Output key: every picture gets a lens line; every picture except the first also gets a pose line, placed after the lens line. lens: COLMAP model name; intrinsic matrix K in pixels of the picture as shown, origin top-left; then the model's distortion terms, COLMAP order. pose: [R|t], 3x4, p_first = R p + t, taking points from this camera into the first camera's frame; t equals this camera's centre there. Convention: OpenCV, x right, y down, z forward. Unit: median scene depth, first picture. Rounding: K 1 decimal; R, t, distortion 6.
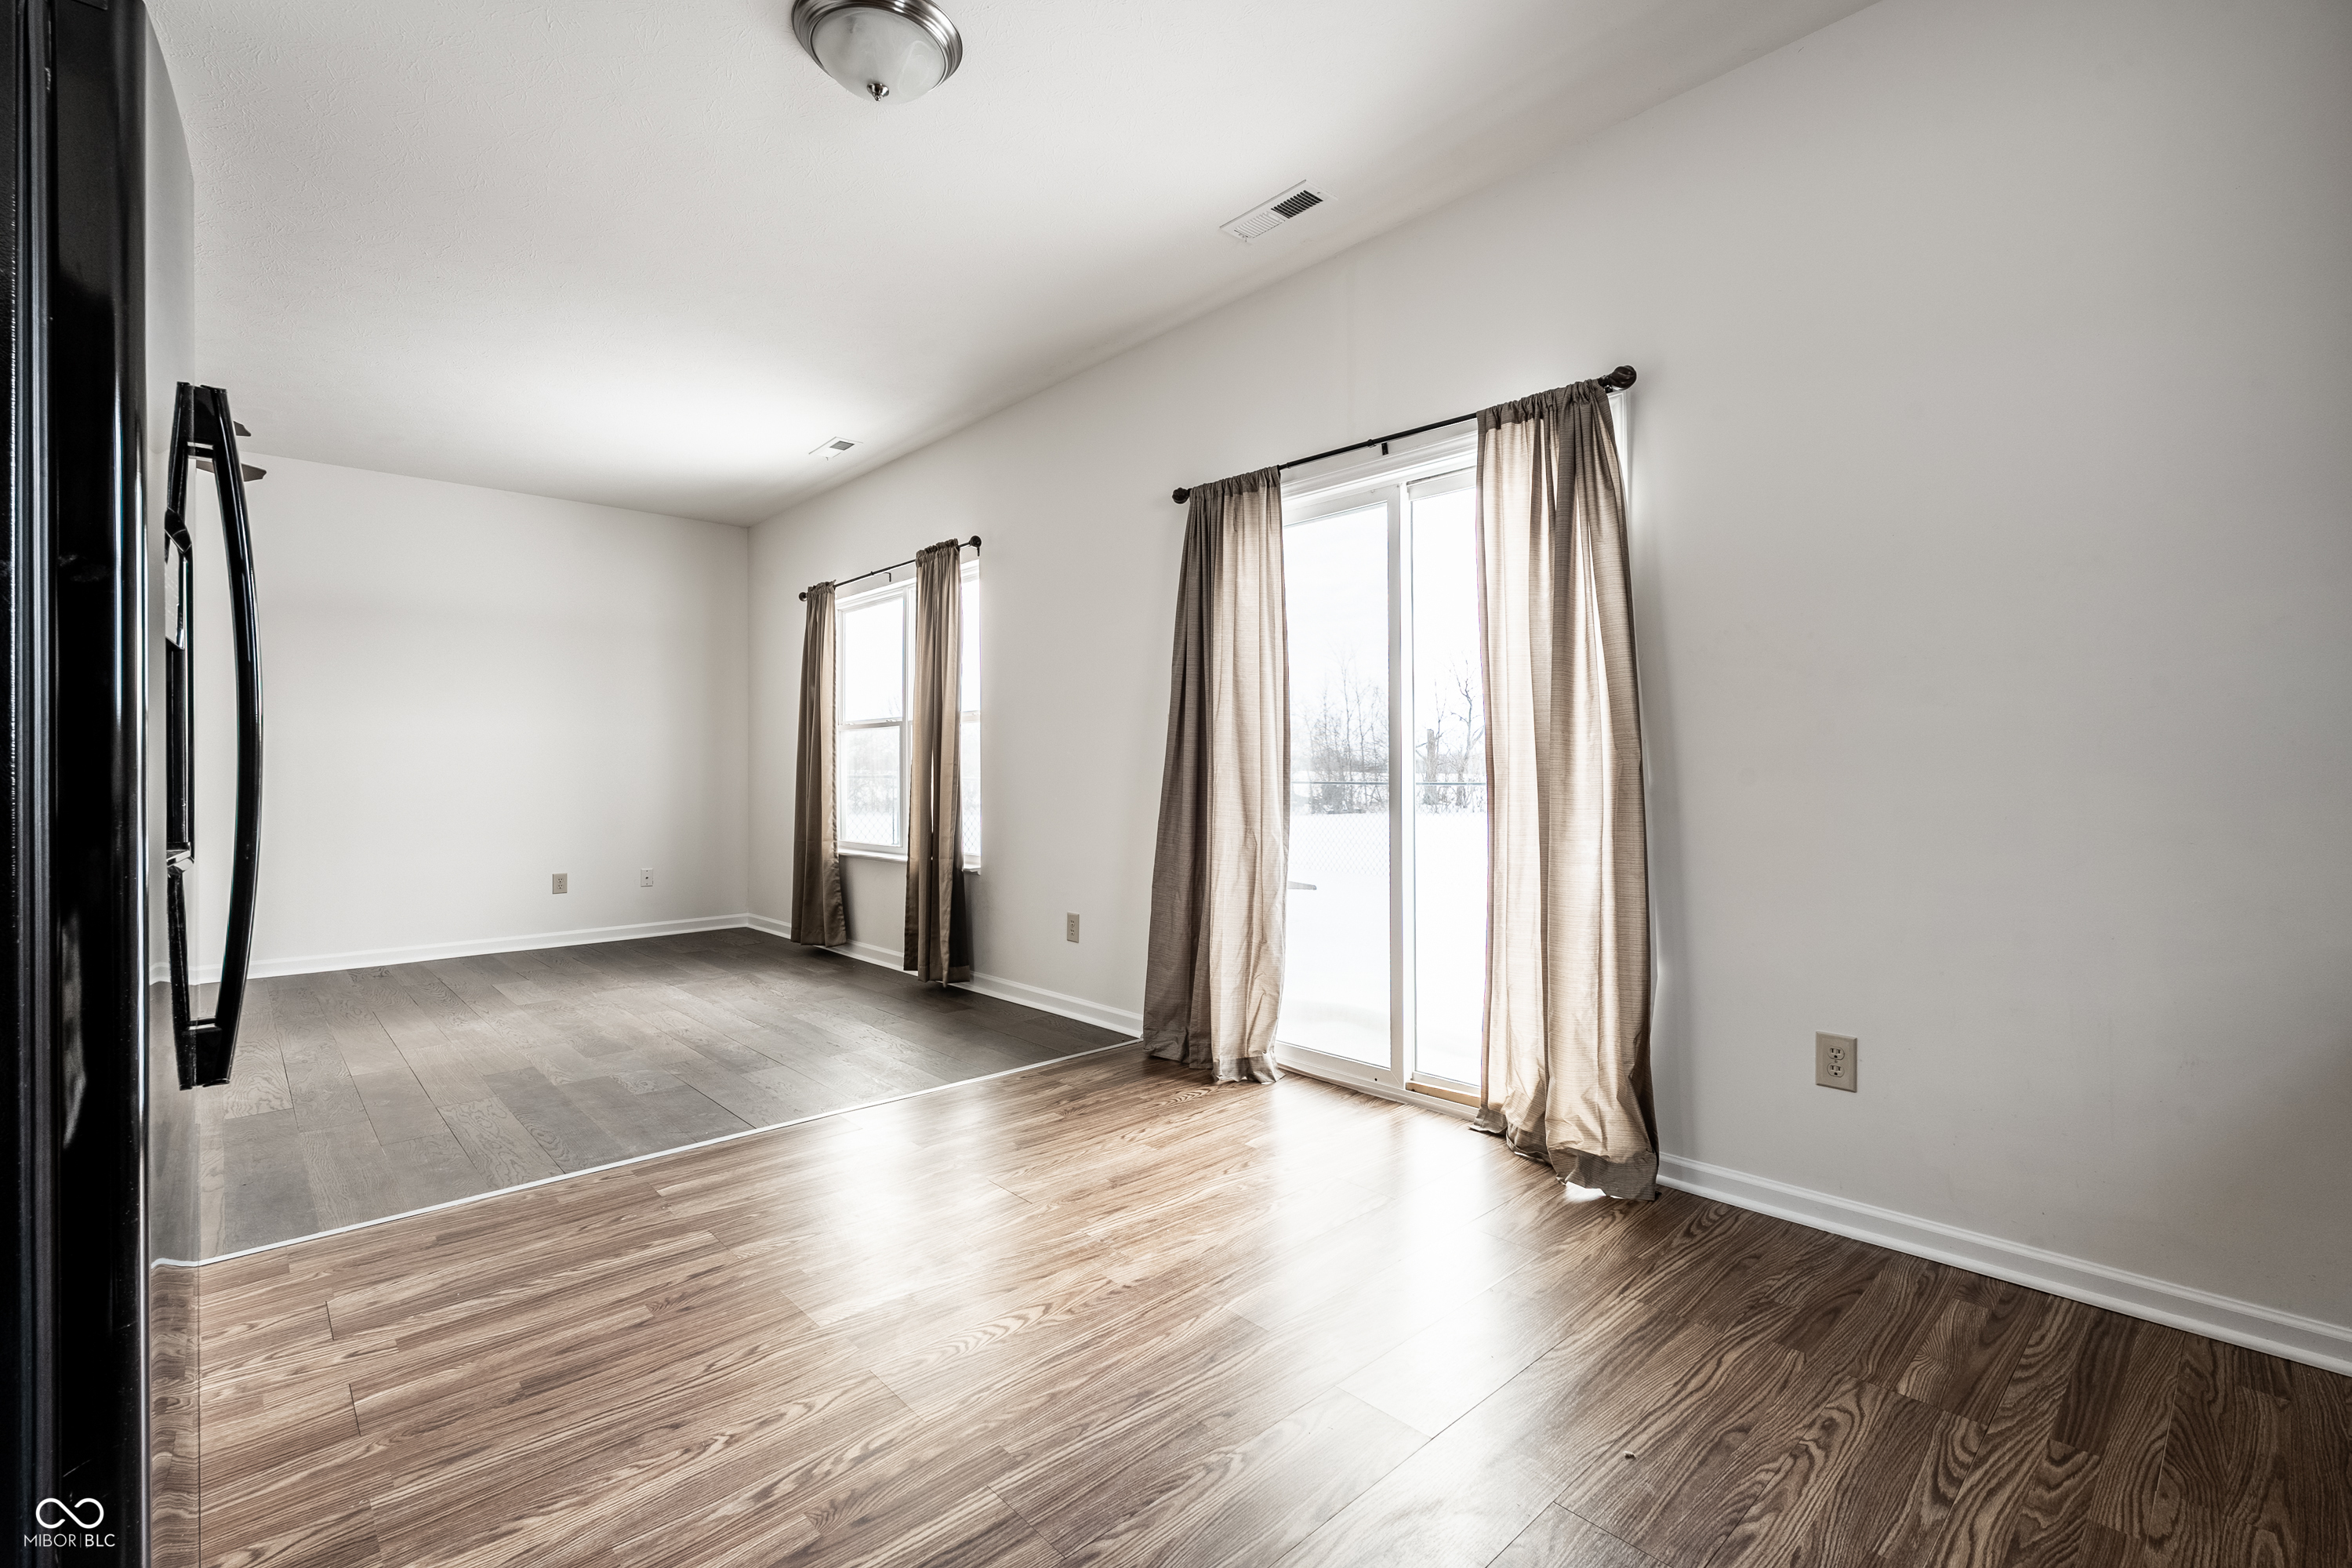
lens RADIAL K [[1043.7, 0, 1180.7], [0, 1043.7, 773.5], [0, 0, 1]] dist [-0.004465, 0.001046]
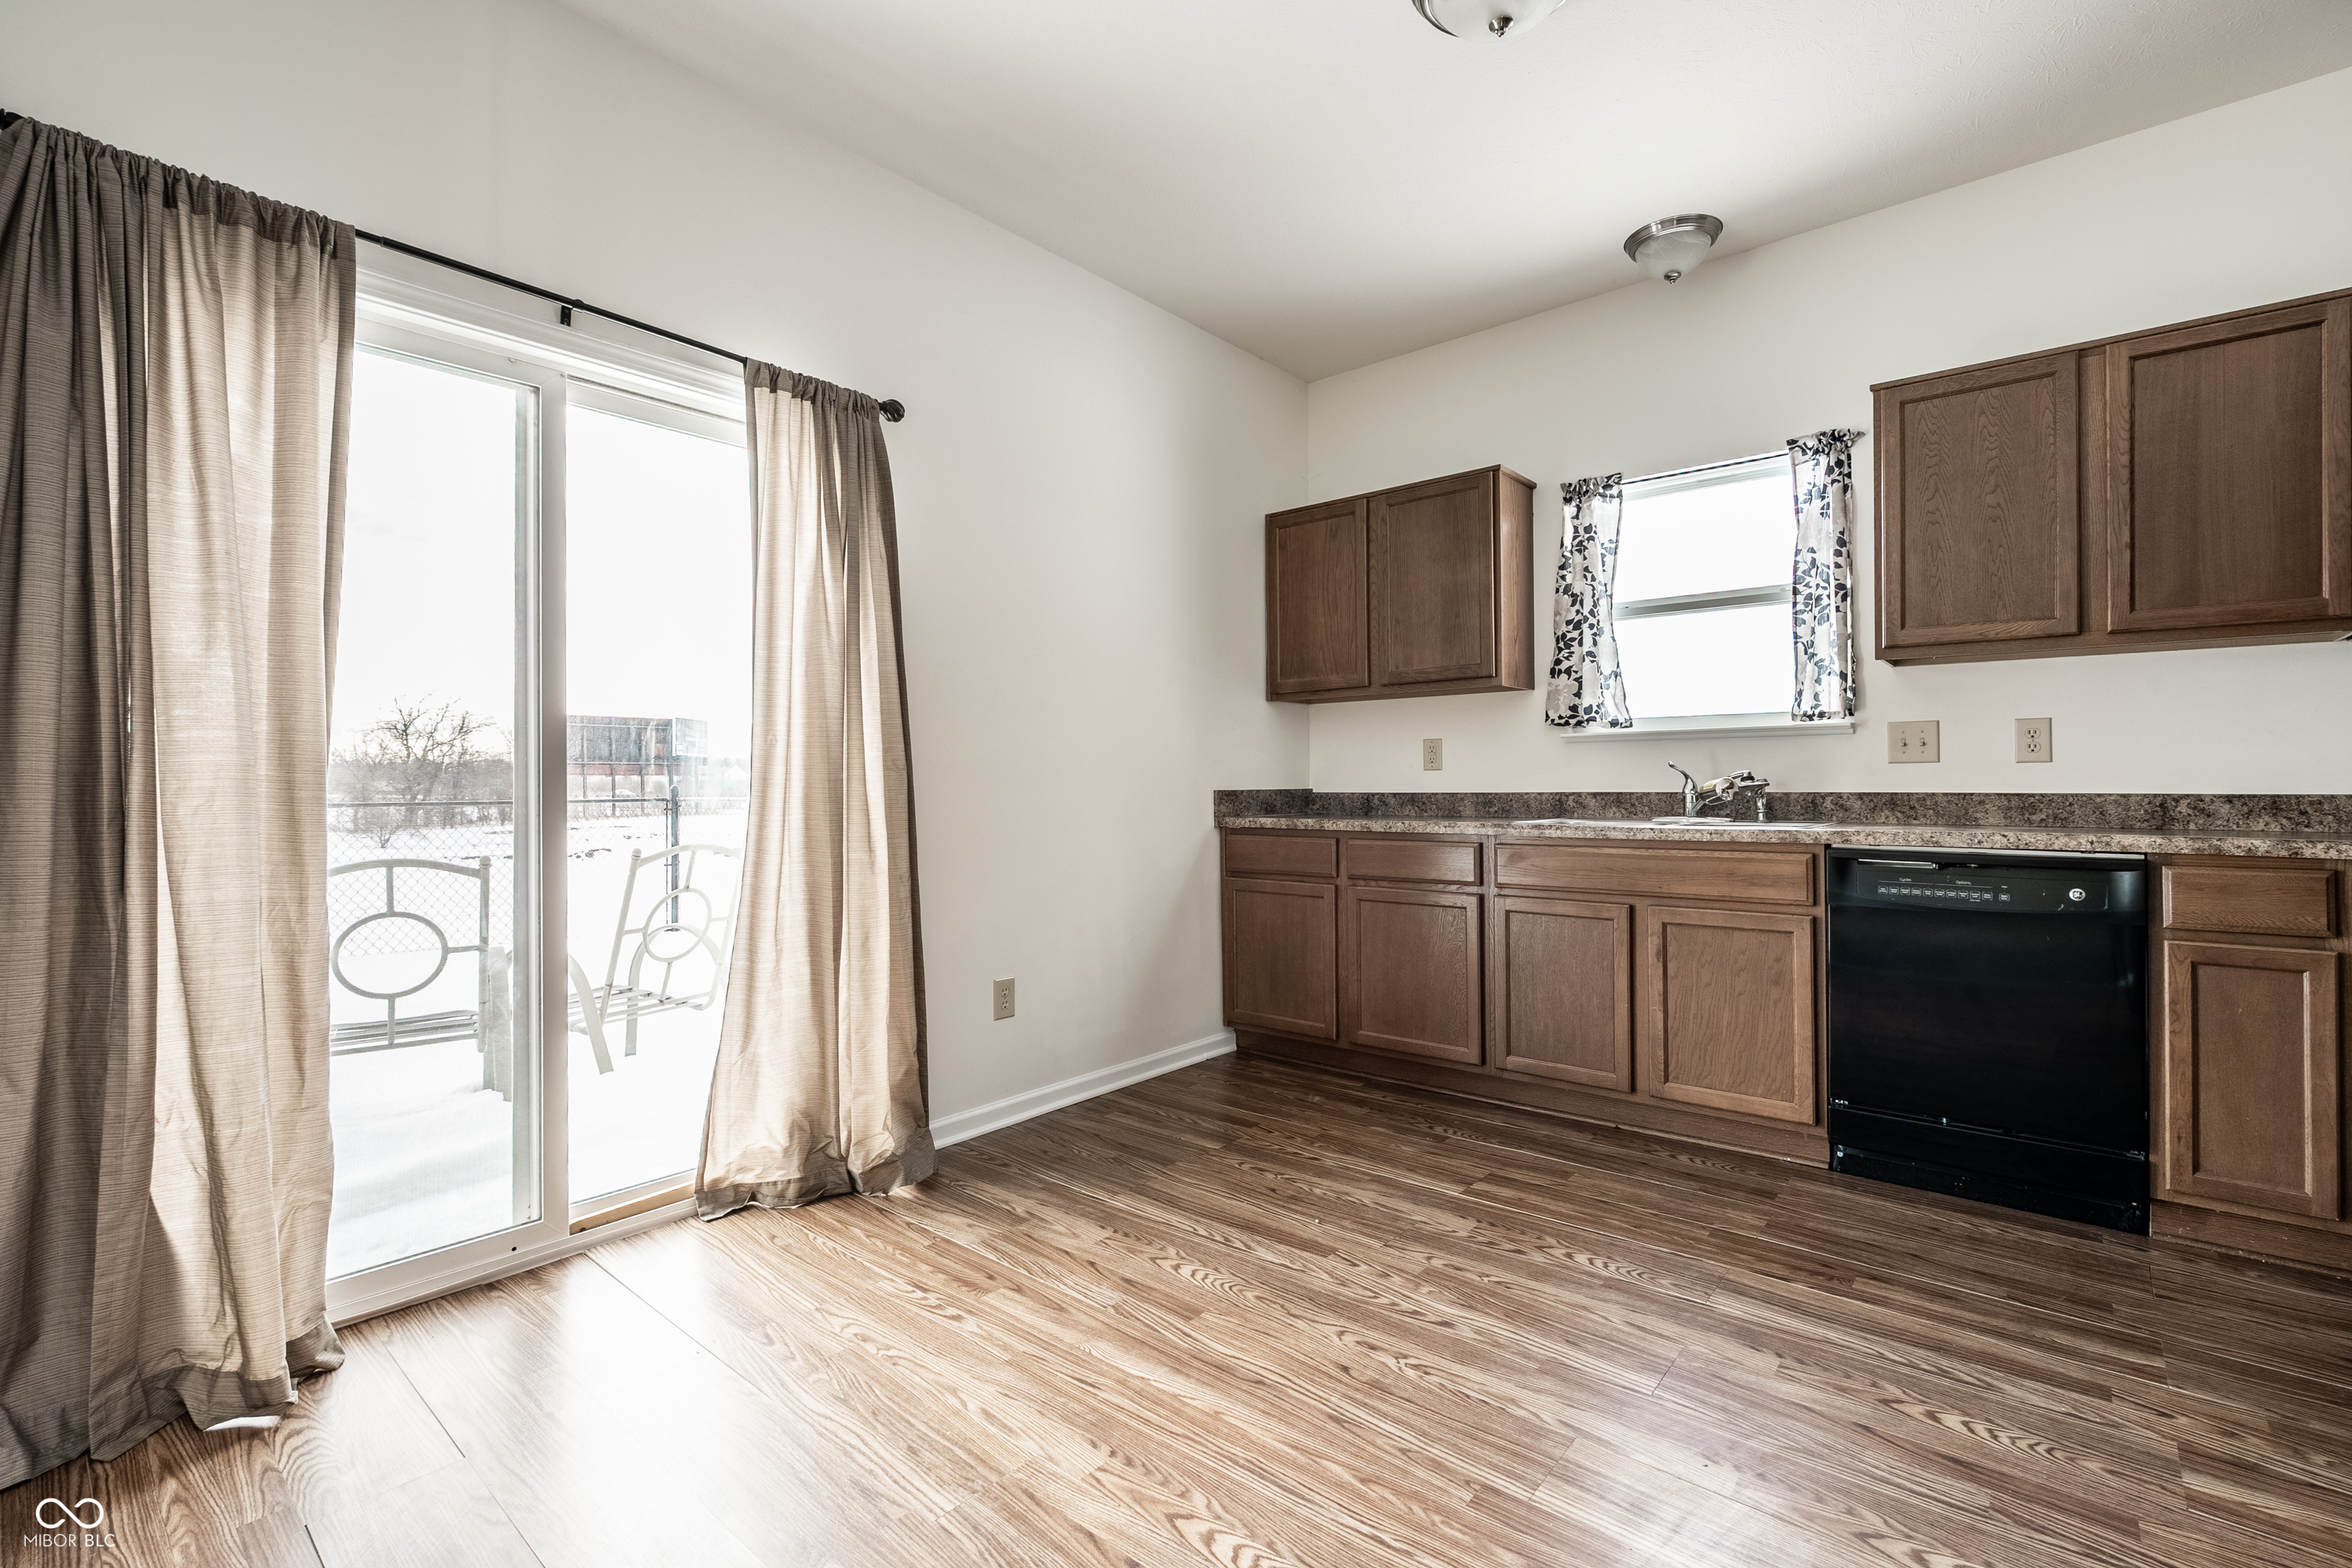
lens RADIAL K [[1043.7, 0, 1170.5], [0, 1043.7, 772.4], [0, 0, 1]] dist [-0.004465, 0.001046]
pose [[-0.107316, 0.014672, 0.994117, -0.759103], [0.010152, 0.999855, -0.013661, 0.007741], [-0.994173, 0.008626, -0.107449, 0.963661]]
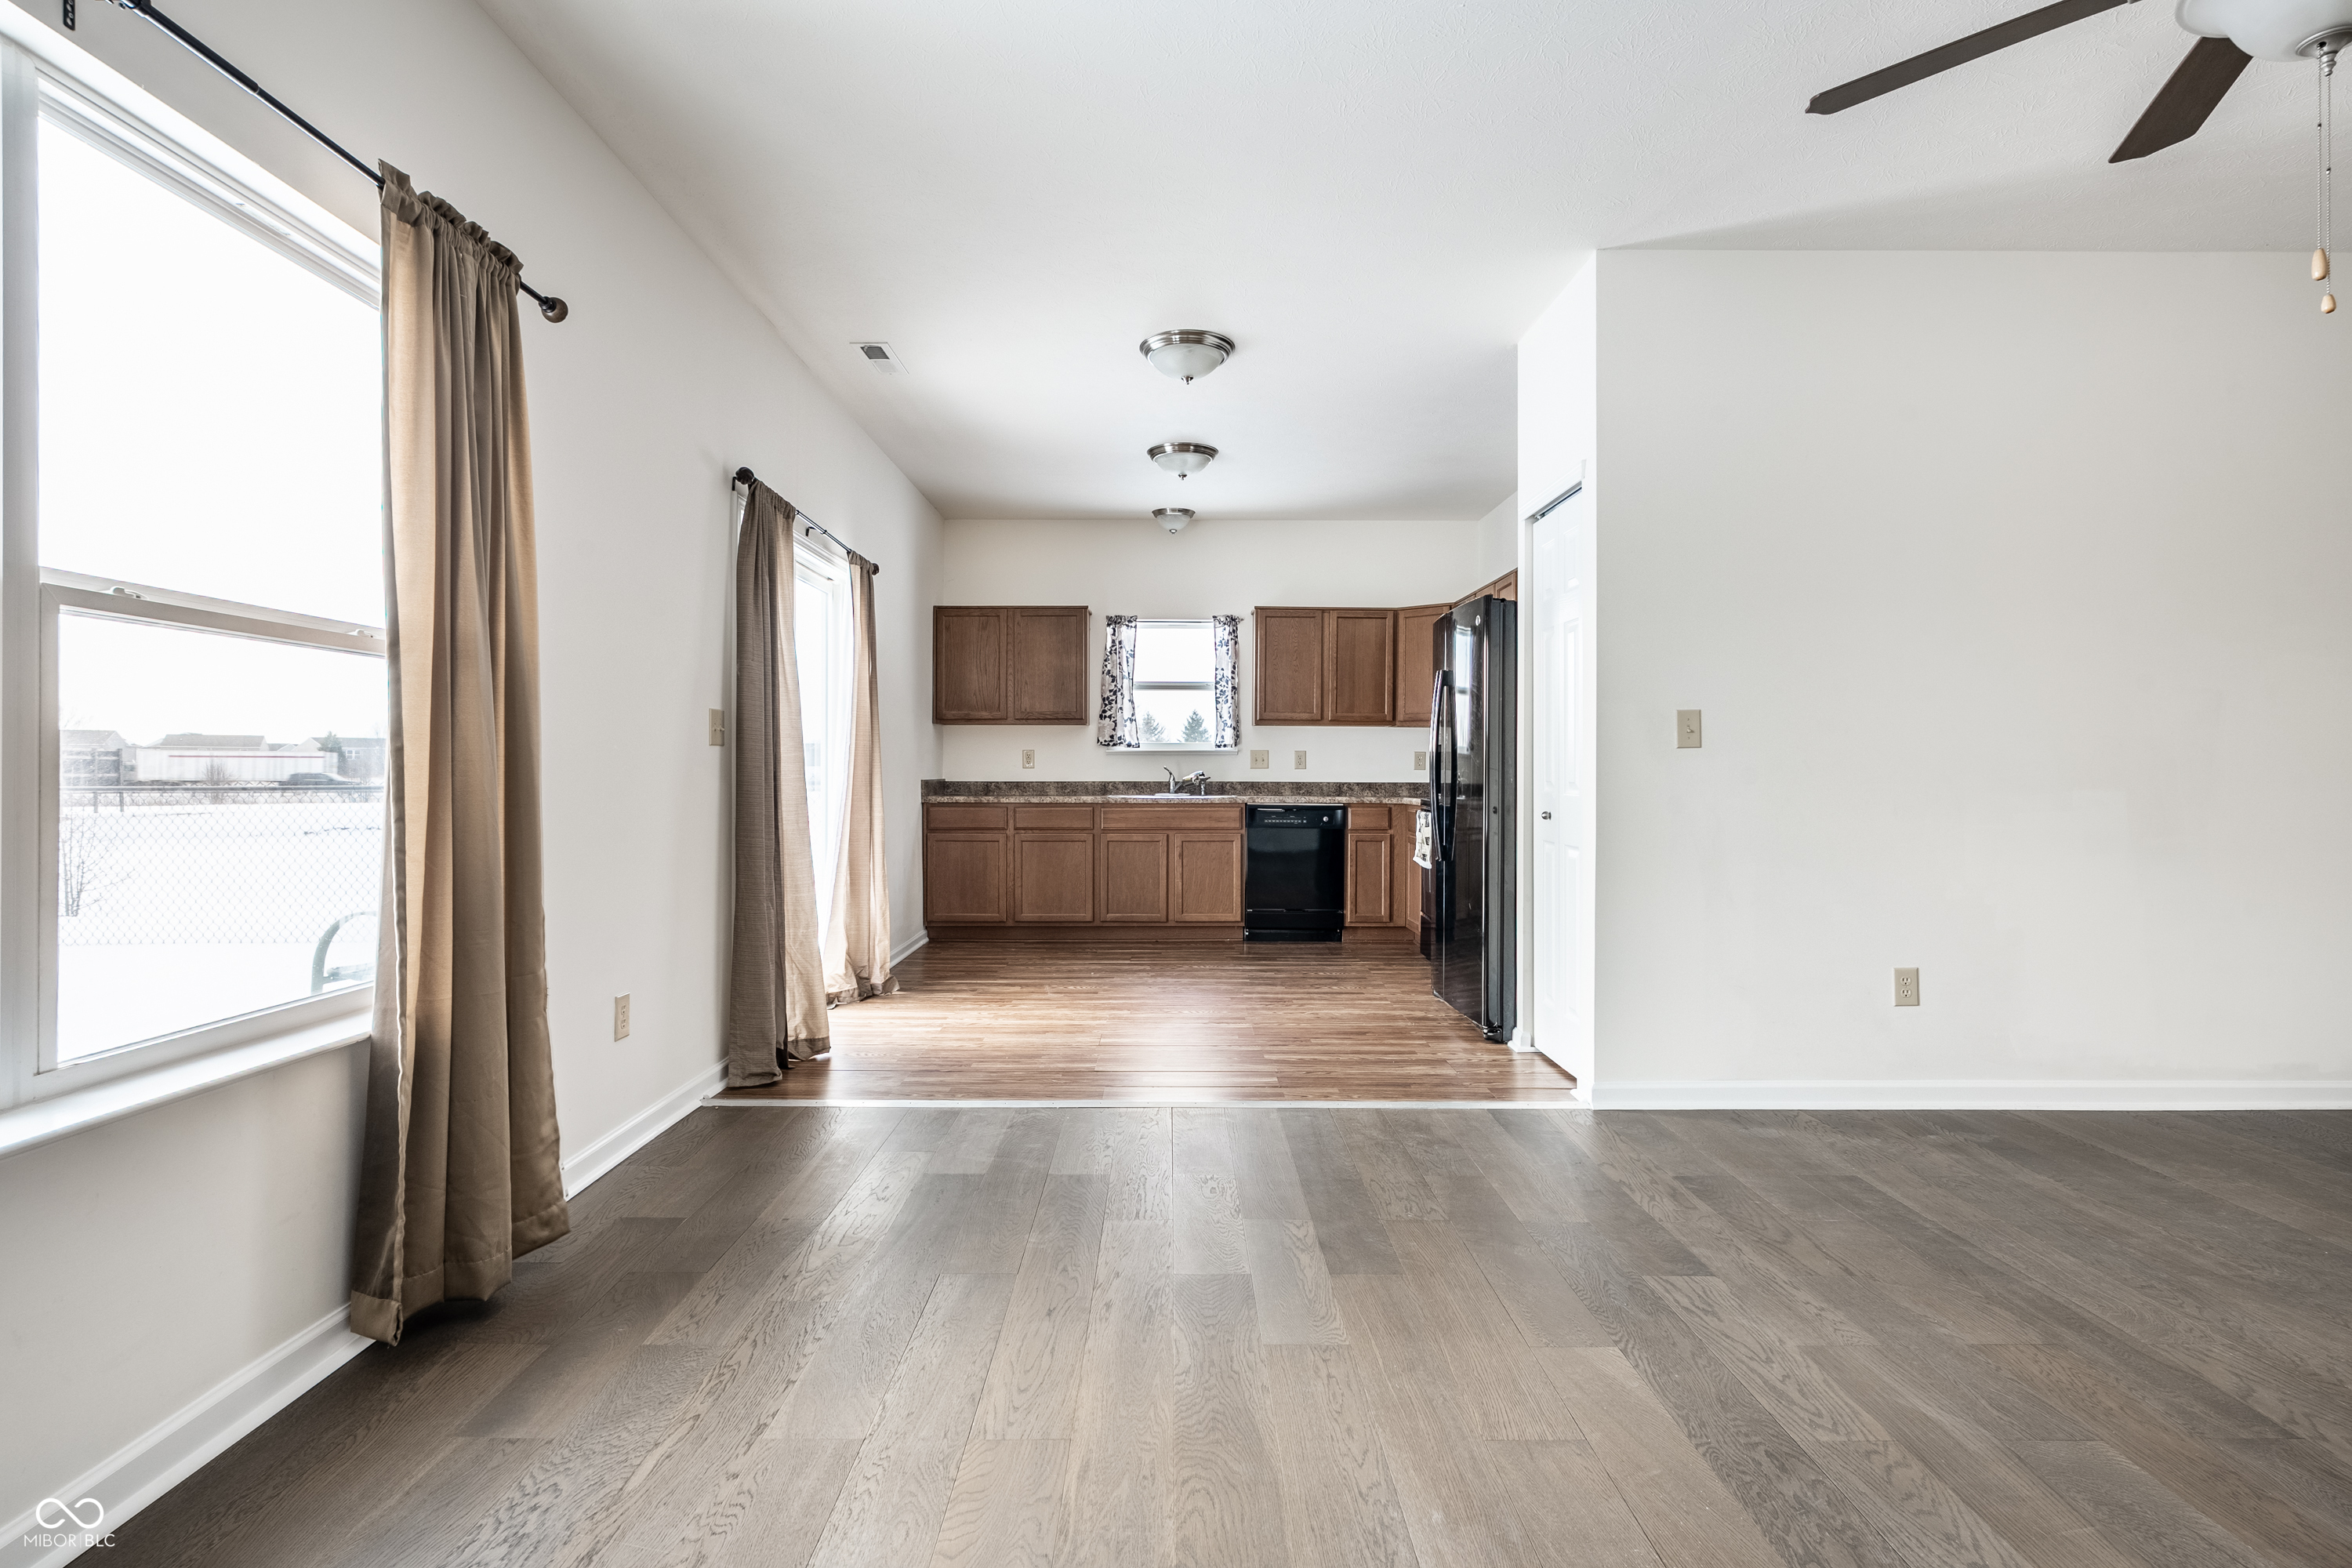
lens RADIAL K [[1145.4, 0, 1173.9], [0, 1145.4, 771.8], [0, 0, 1]] dist [-0.000873, -0.000844]
pose [[-0.734440, 0.001631, 0.678672, -1.618512], [0.003287, 0.999994, 0.001154, -0.008171], [-0.678666, 0.003078, -0.734441, 2.497129]]
